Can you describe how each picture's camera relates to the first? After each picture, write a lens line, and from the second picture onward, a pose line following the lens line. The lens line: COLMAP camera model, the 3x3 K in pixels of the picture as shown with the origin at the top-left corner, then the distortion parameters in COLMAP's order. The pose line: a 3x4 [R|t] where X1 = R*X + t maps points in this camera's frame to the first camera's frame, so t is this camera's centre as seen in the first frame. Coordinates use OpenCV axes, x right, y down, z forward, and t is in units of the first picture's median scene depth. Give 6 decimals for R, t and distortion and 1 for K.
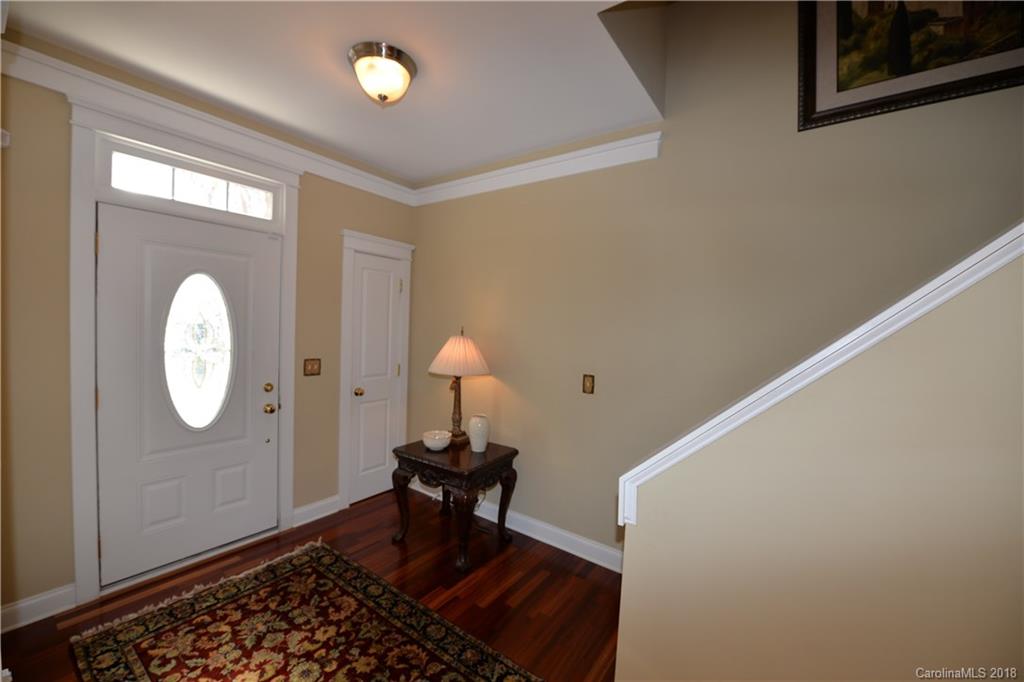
lens RADIAL K [[406.8, 0, 515.4], [0, 406.8, 341.6], [0, 0, 1]] dist [-0.017944, -0.000429]
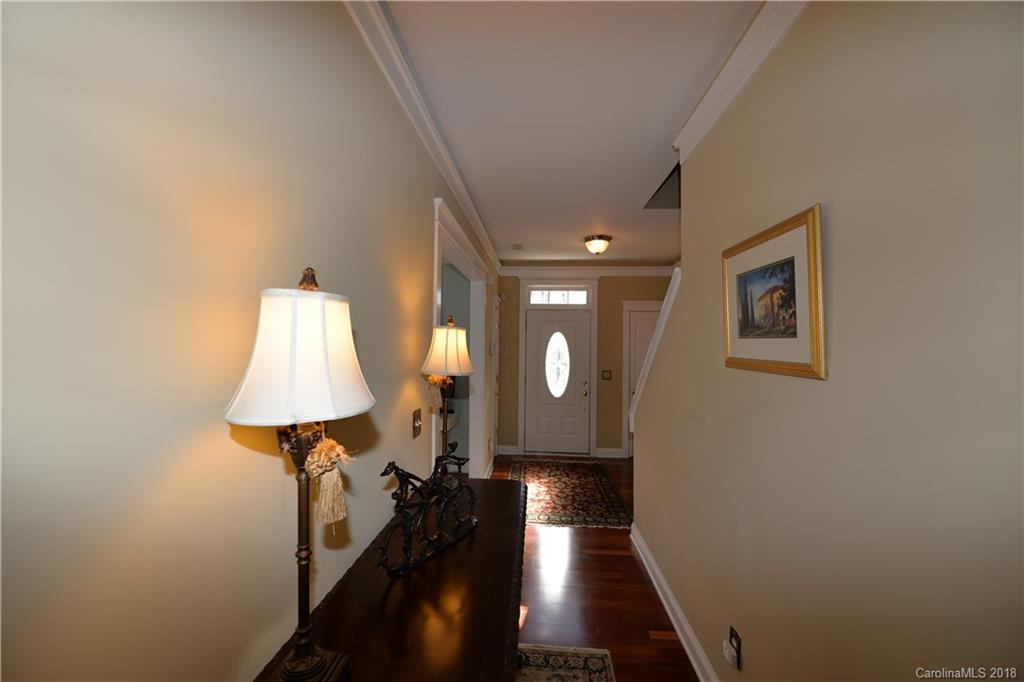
lens RADIAL K [[406.8, 0, 509.8], [0, 406.8, 339.3], [0, 0, 1]] dist [-0.017944, -0.000429]
pose [[0.526587, -0.052804, -0.848480, 1.112376], [-0.027766, 0.996468, -0.079247, 0.073393], [0.849668, 0.065289, 0.523261, -0.503948]]
